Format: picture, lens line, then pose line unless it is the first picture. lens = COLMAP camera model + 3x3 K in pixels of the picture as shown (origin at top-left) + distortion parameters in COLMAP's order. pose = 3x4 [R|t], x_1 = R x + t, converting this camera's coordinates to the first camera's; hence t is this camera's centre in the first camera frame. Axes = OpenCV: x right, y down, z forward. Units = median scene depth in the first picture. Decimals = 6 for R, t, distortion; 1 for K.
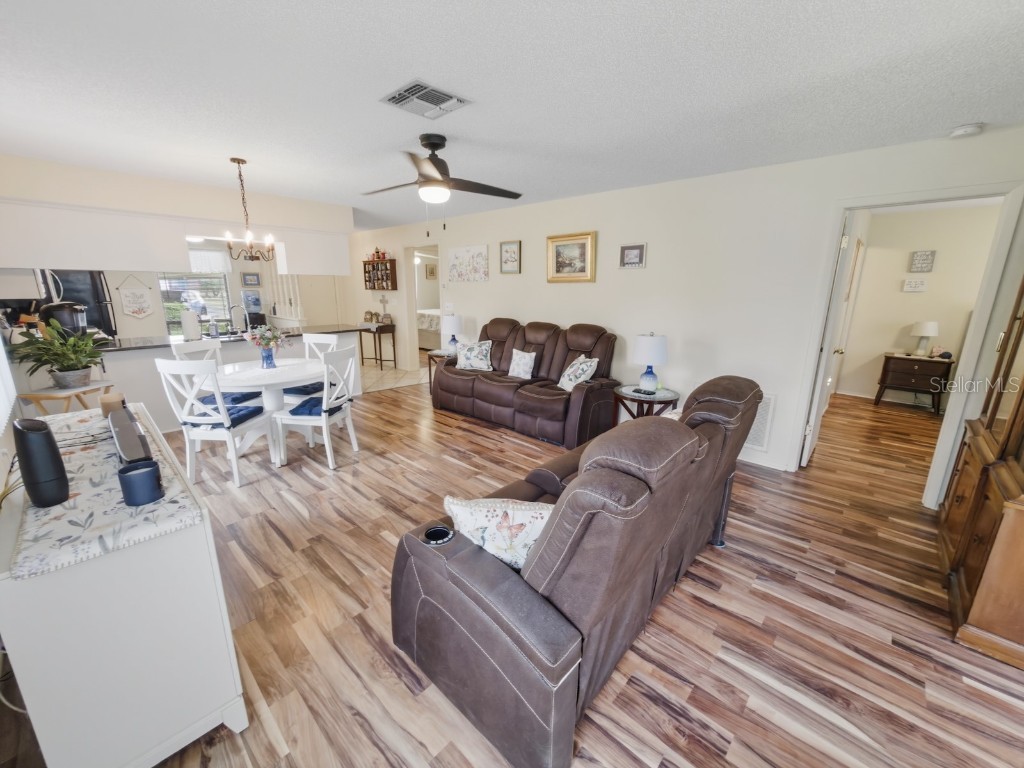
lens RADIAL K [[406.9, 0, 511.8], [0, 406.9, 385.4], [0, 0, 1]] dist [0.000114, 0.000201]
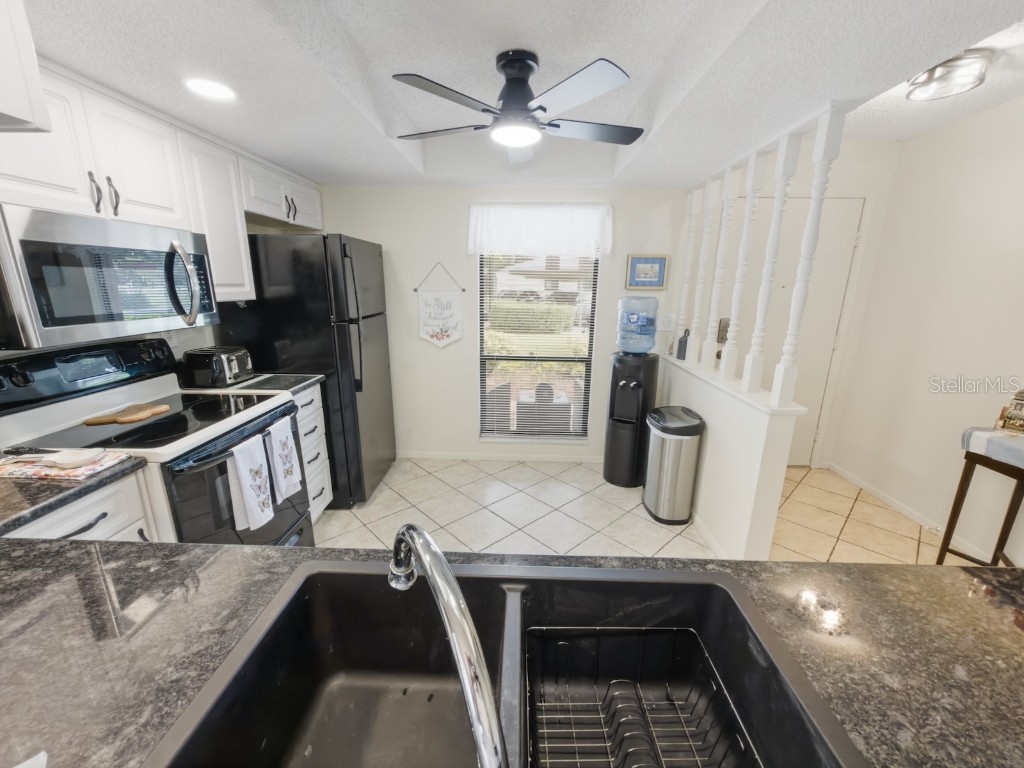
lens RADIAL K [[406.9, 0, 513.3], [0, 406.9, 383.9], [0, 0, 1]] dist [0.000114, 0.000201]
pose [[0.662874, 0.177874, -0.727295, -0.774688], [-0.185379, 0.980117, 0.070749, -0.287883], [0.725419, 0.087928, 0.682668, 1.191424]]
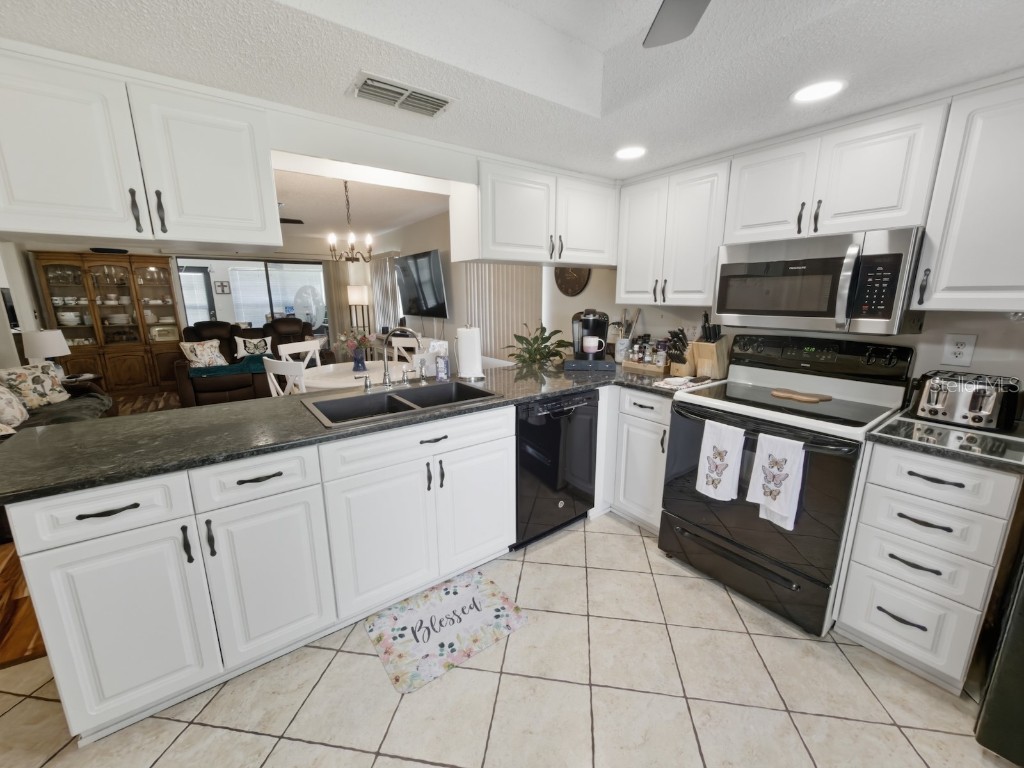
lens RADIAL K [[406.9, 0, 512.4], [0, 406.9, 386.3], [0, 0, 1]] dist [0.000114, 0.000201]
pose [[-0.982547, -0.043827, 0.180775, -1.096788], [0.042590, 0.893023, 0.447991, -0.418781], [-0.181070, 0.447872, -0.875571, 1.741485]]
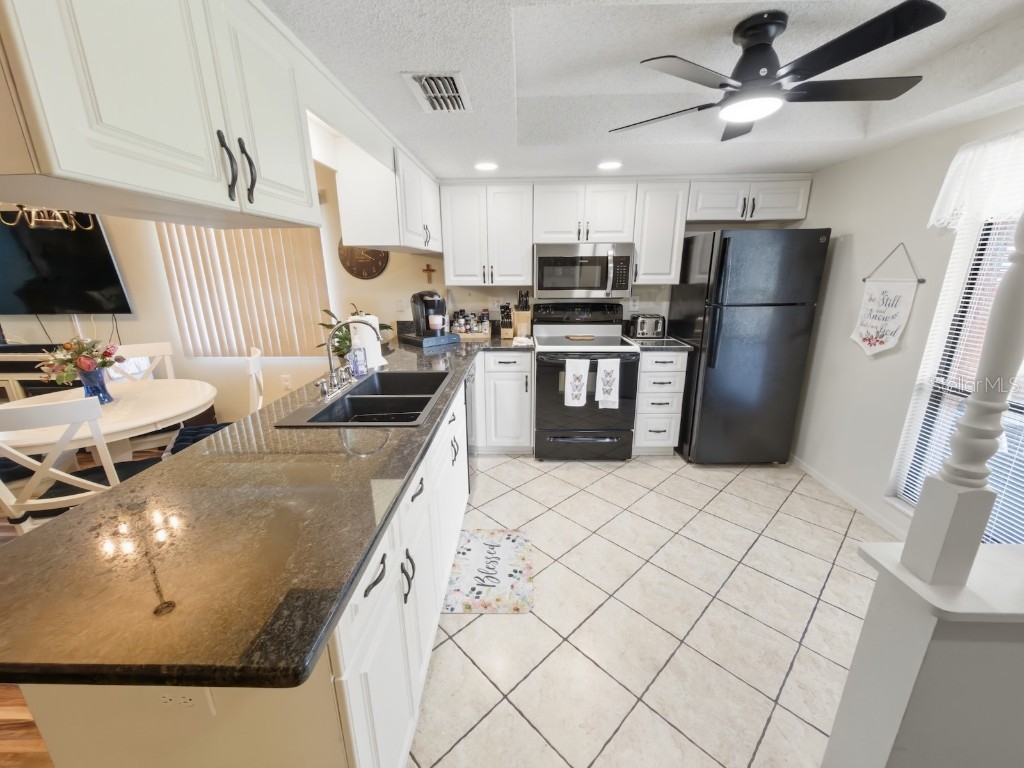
lens RADIAL K [[406.9, 0, 510.9], [0, 406.9, 385.6], [0, 0, 1]] dist [0.000114, 0.000201]
pose [[-0.749399, 0.180489, -0.637043, -0.651584], [-0.159407, 0.884648, 0.438163, -0.427698], [0.642643, 0.429908, -0.634184, 1.725834]]
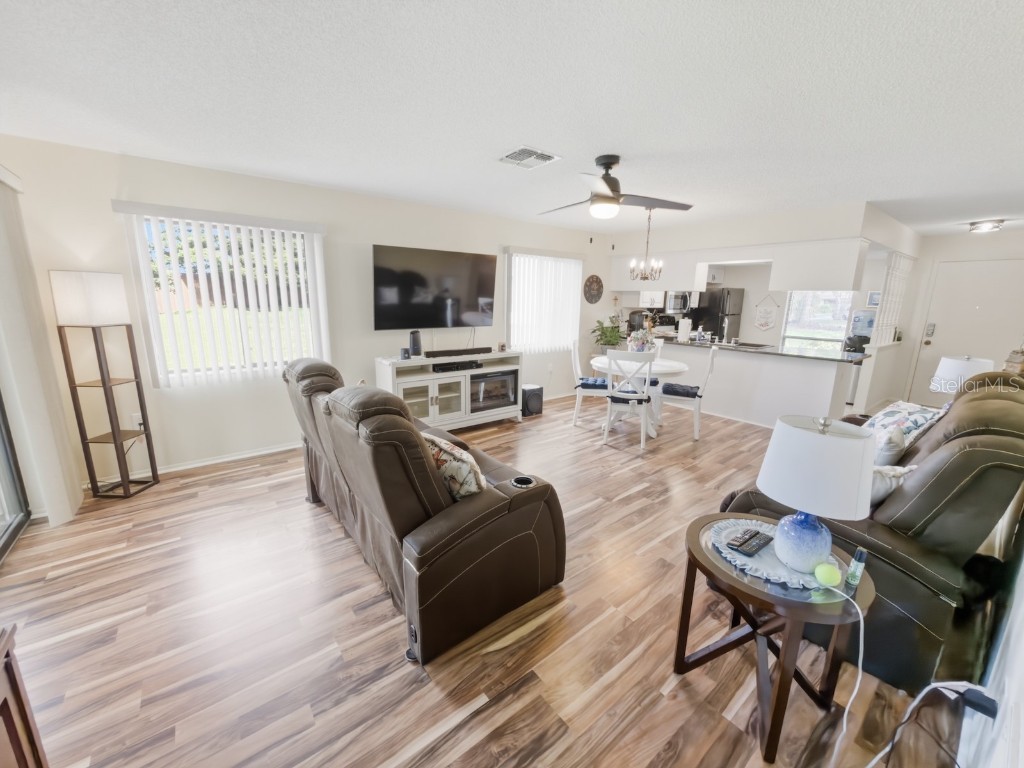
lens RADIAL K [[406.9, 0, 510.7], [0, 406.9, 383.4], [0, 0, 1]] dist [0.000114, 0.000201]
pose [[-0.153047, 0.190966, -0.969592, 0.704180], [-0.255773, 0.940063, 0.225523, -0.159810], [0.954545, 0.282511, -0.095029, 0.721940]]
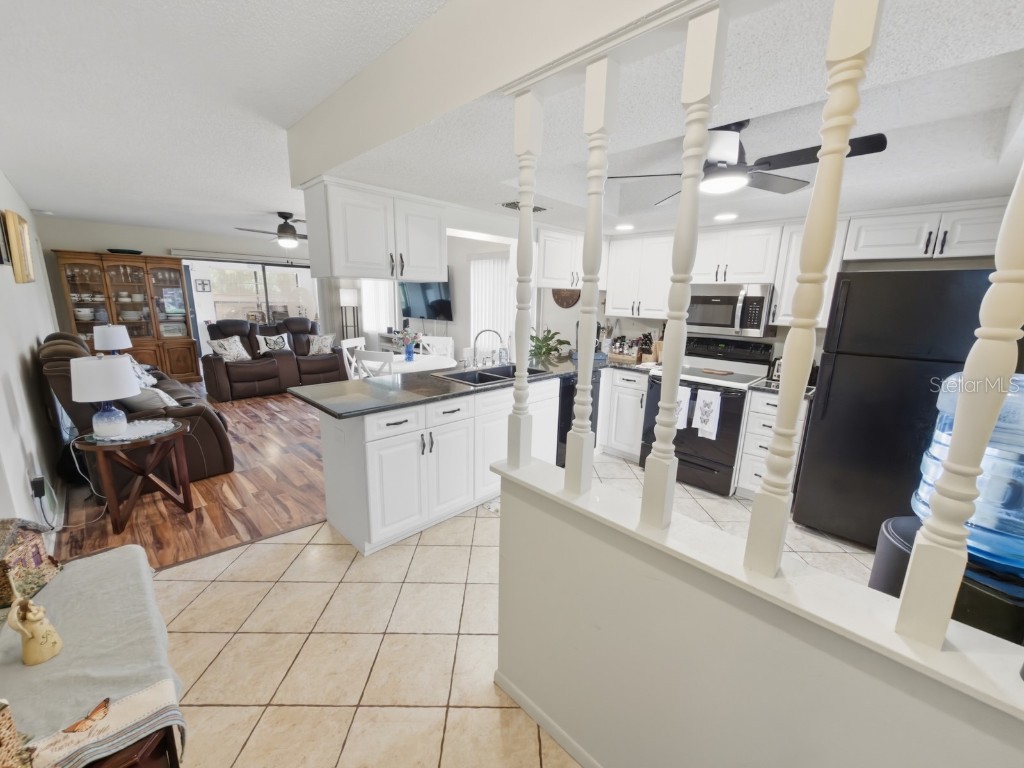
lens RADIAL K [[406.9, 0, 512.0], [0, 406.9, 387.2], [0, 0, 1]] dist [0.000114, 0.000201]
pose [[-0.999090, -0.036705, 0.021704, -0.916177], [-0.023077, 0.893420, 0.448628, -0.533239], [-0.035858, 0.447719, -0.893455, 2.090318]]
